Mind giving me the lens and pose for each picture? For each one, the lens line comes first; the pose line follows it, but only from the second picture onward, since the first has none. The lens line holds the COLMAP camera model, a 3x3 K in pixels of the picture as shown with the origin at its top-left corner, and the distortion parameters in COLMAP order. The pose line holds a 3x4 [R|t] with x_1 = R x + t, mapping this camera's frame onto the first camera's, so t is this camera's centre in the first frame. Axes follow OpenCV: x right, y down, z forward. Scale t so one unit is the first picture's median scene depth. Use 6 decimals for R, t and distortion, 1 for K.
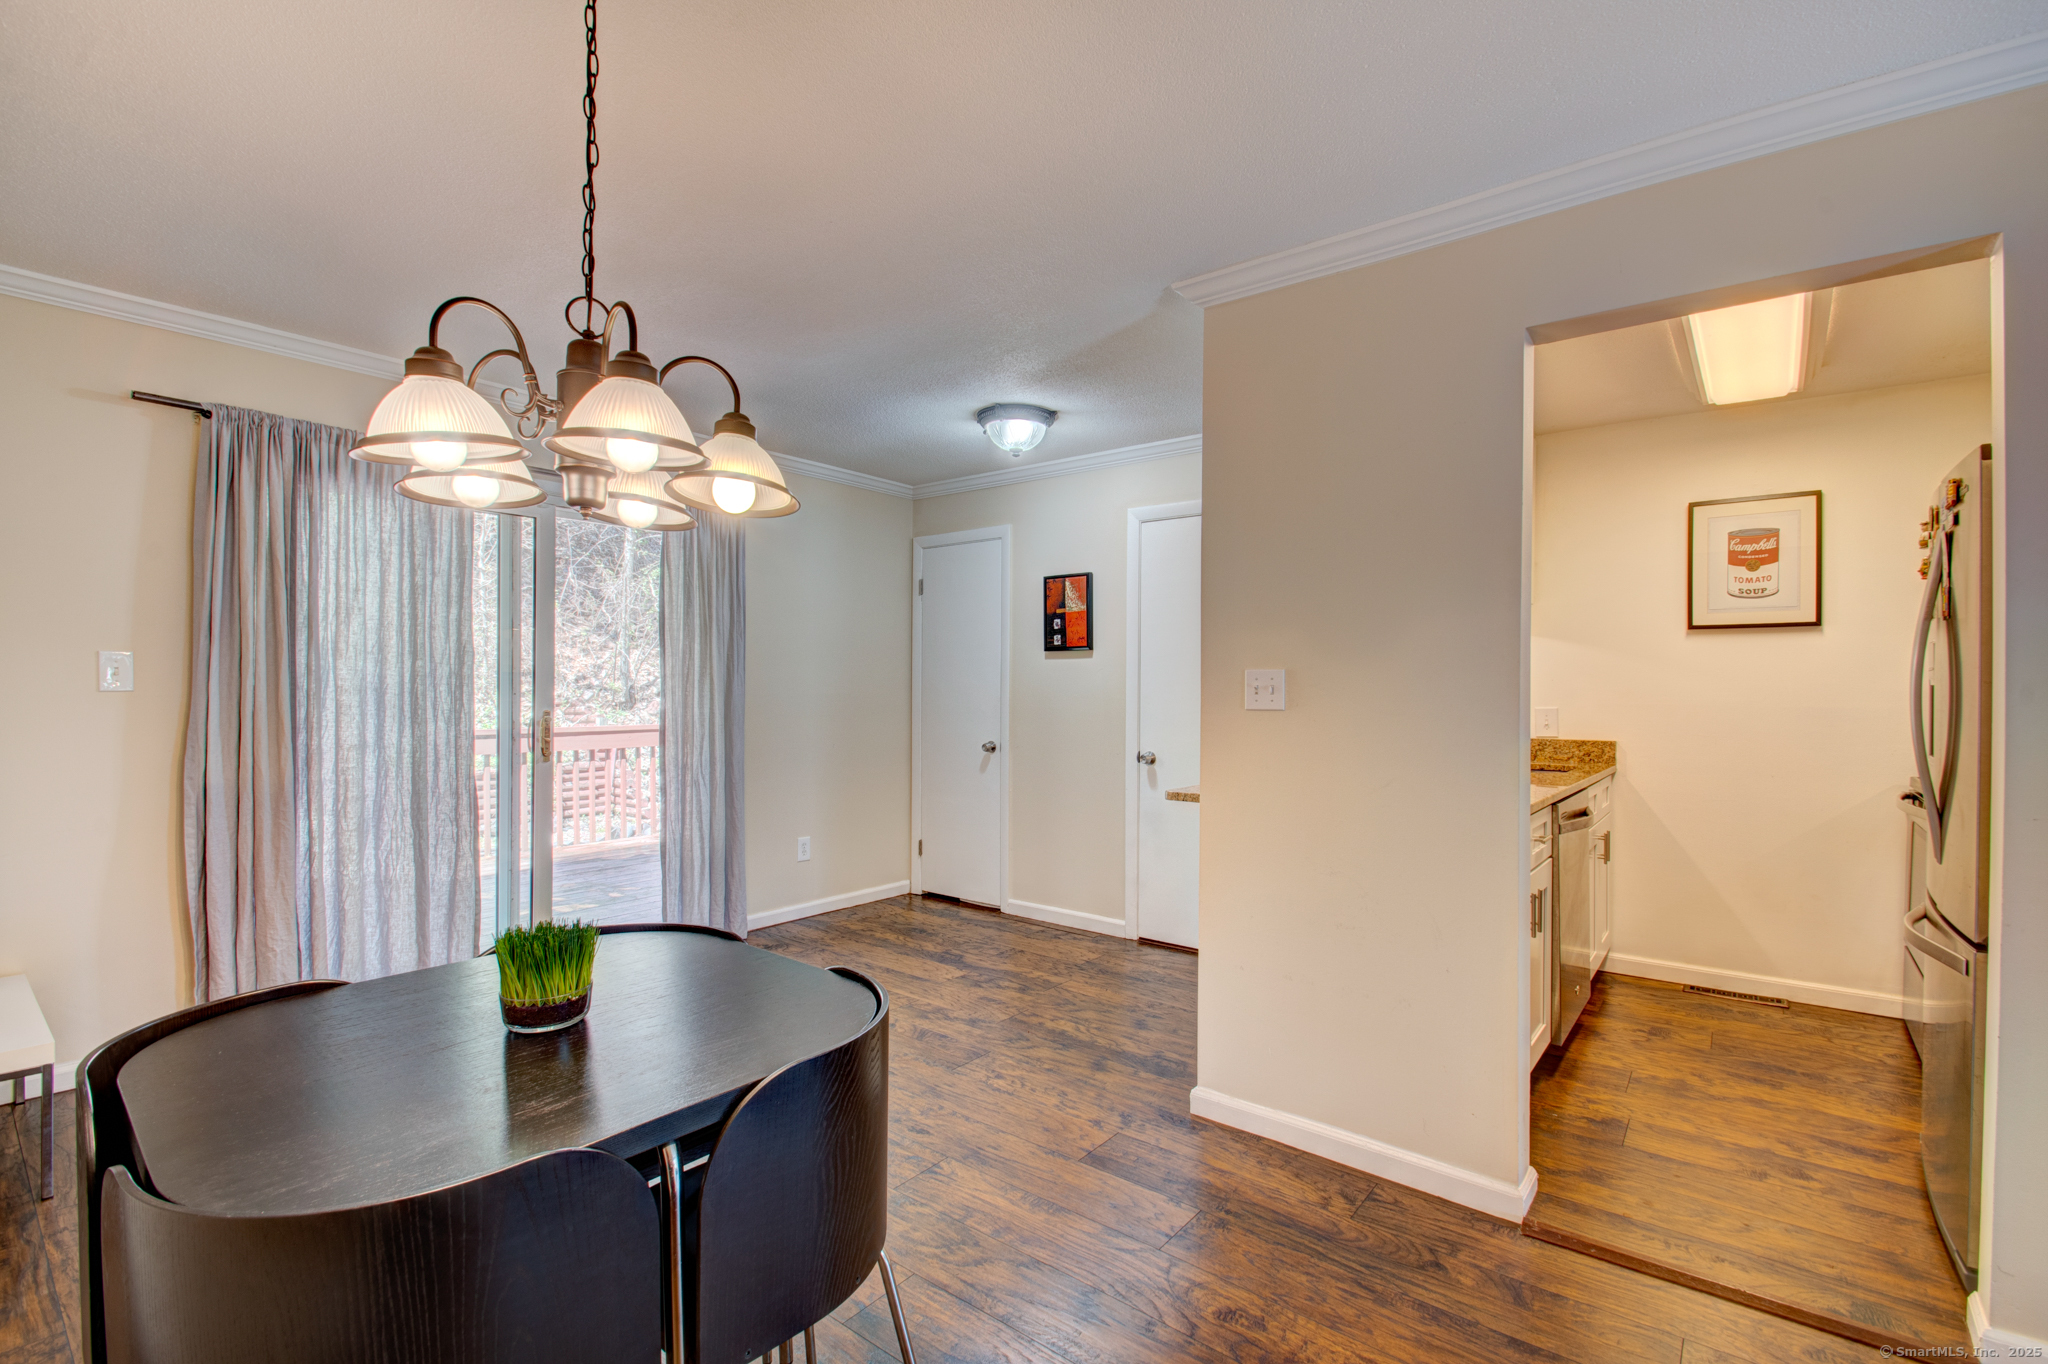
lens RADIAL K [[895.1, 0, 1045.1], [0, 895.1, 682.1], [0, 0, 1]] dist [0.007773, -0.008857]
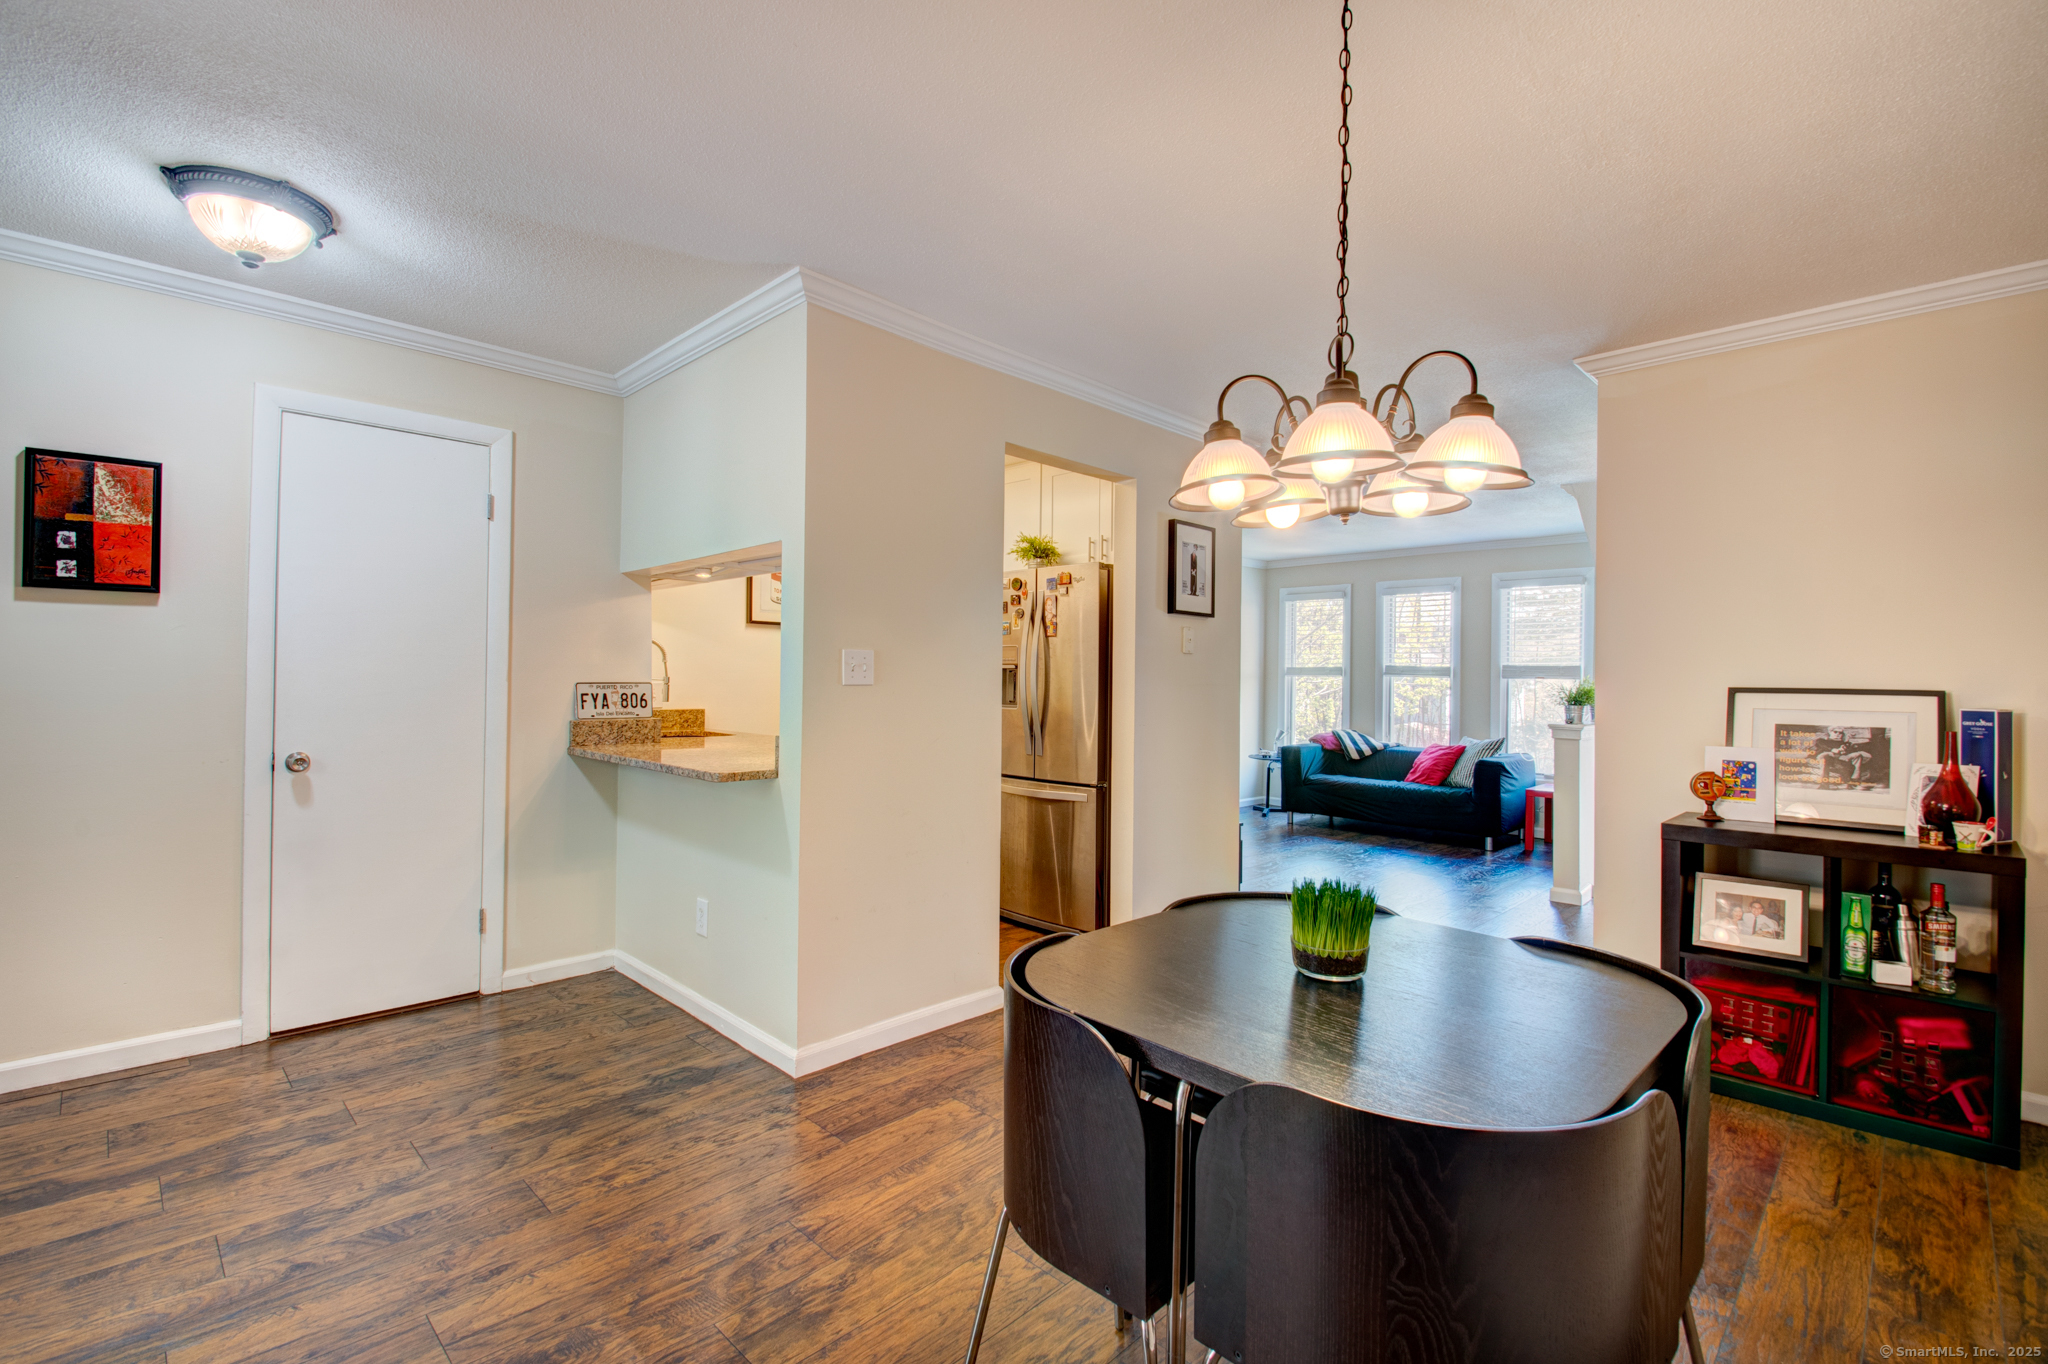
lens RADIAL K [[895.1, 0, 1039.1], [0, 895.1, 666.6], [0, 0, 1]] dist [0.007773, -0.008857]
pose [[0.112831, 0.010902, 0.993554, -0.593623], [-0.018954, 0.999781, -0.008818, 0.008868], [-0.993433, -0.017837, 0.113013, 0.437542]]
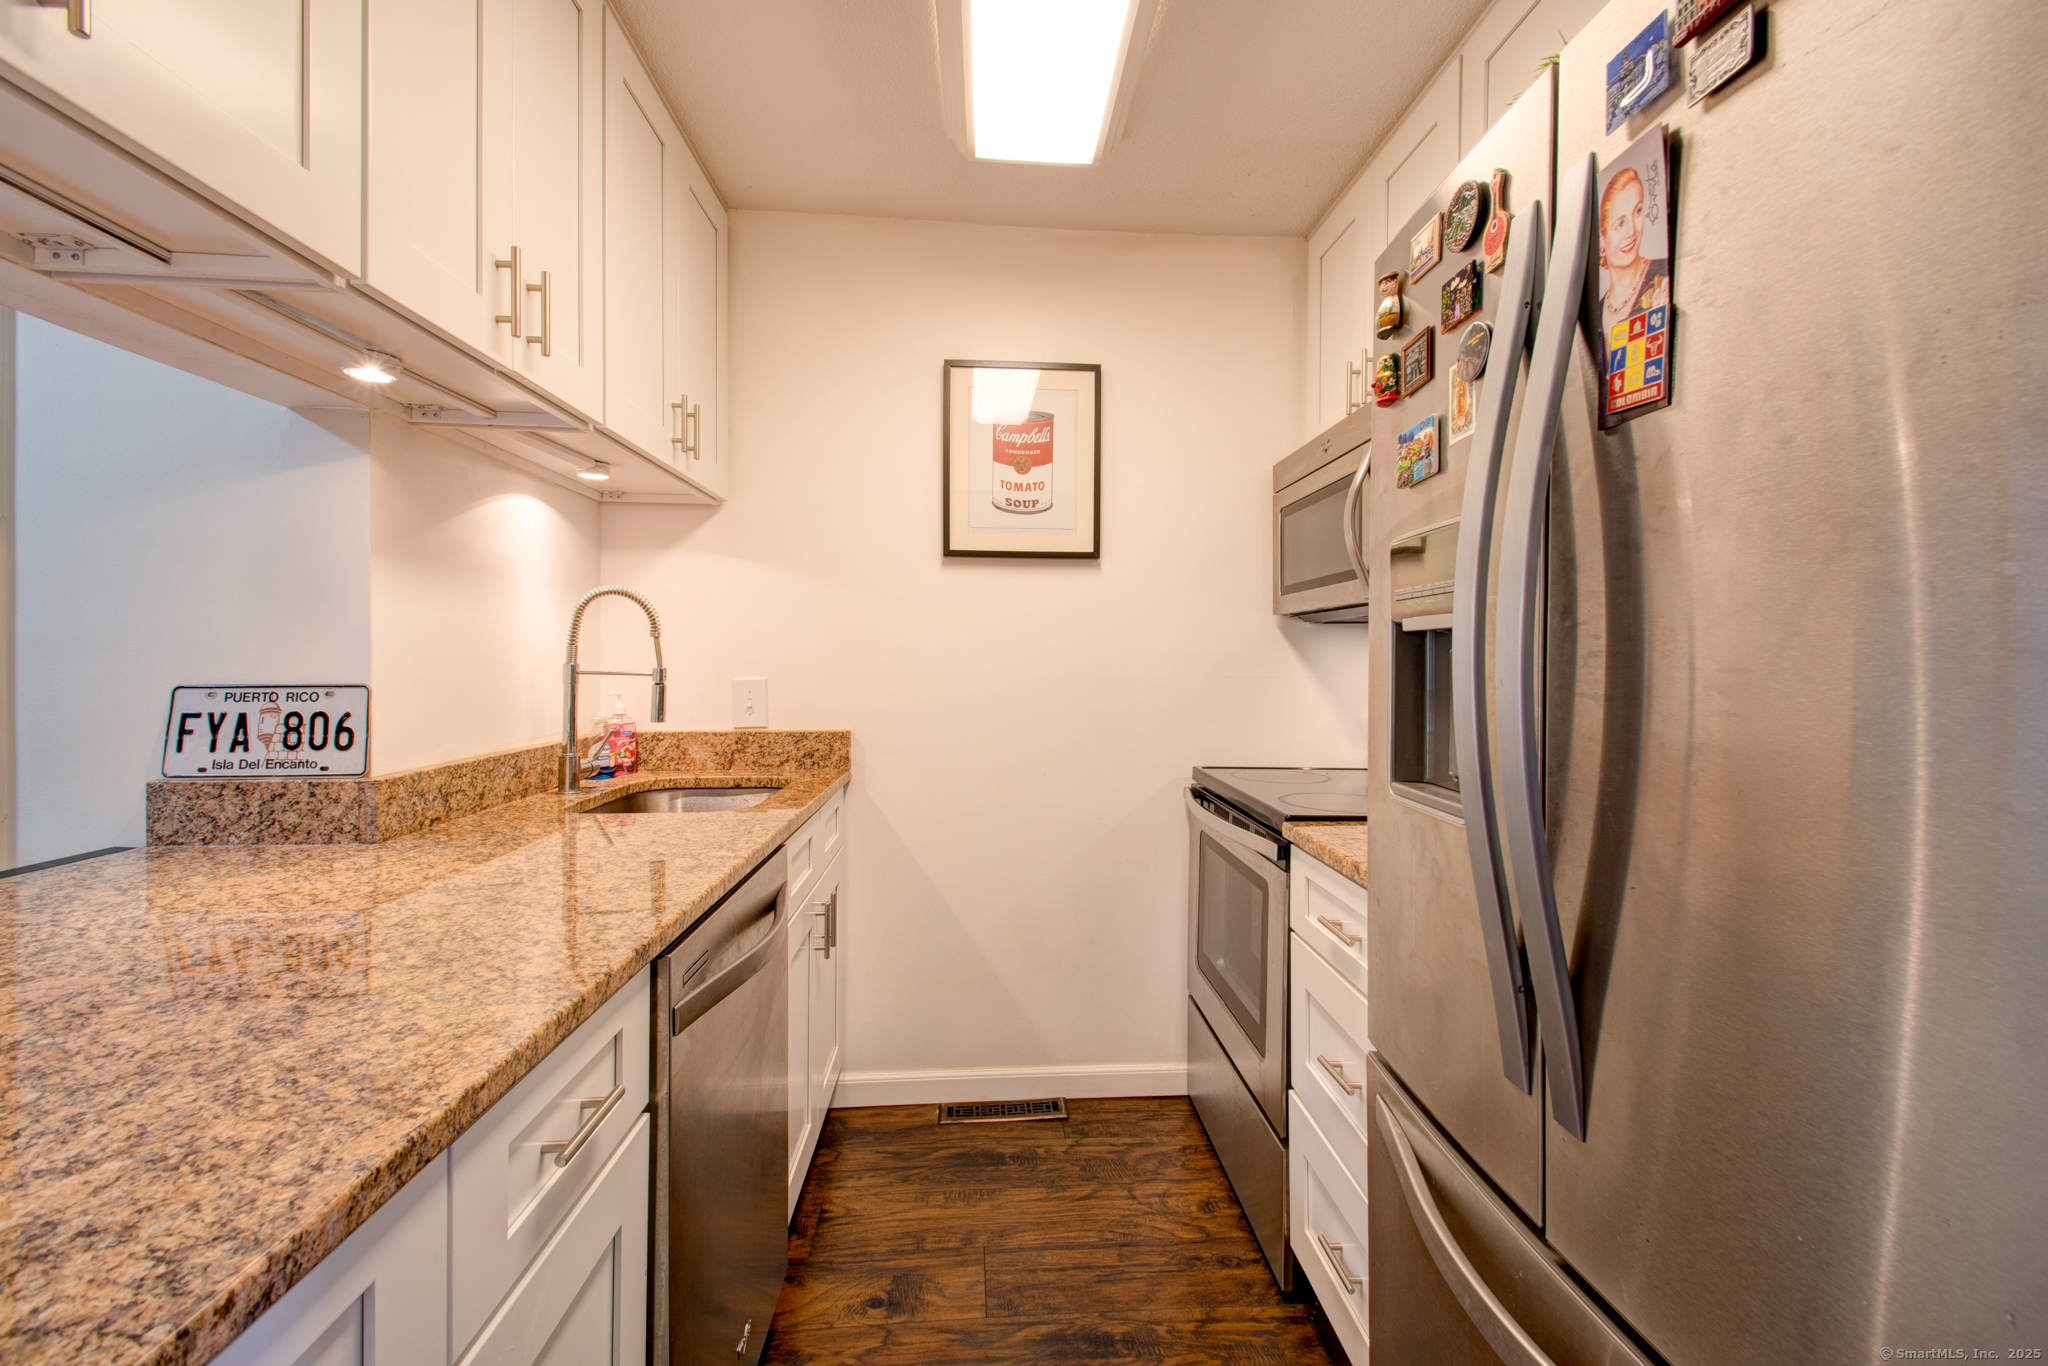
lens RADIAL K [[865.3, 0, 1041.5], [0, 865.3, 682.1], [0, 0, 1]] dist [-0.005305, -0.000452]
pose [[0.733229, -0.023040, 0.679591, 0.351126], [-0.003512, 0.999284, 0.037667, 0.009366], [-0.679972, -0.030005, 0.732624, 0.505548]]
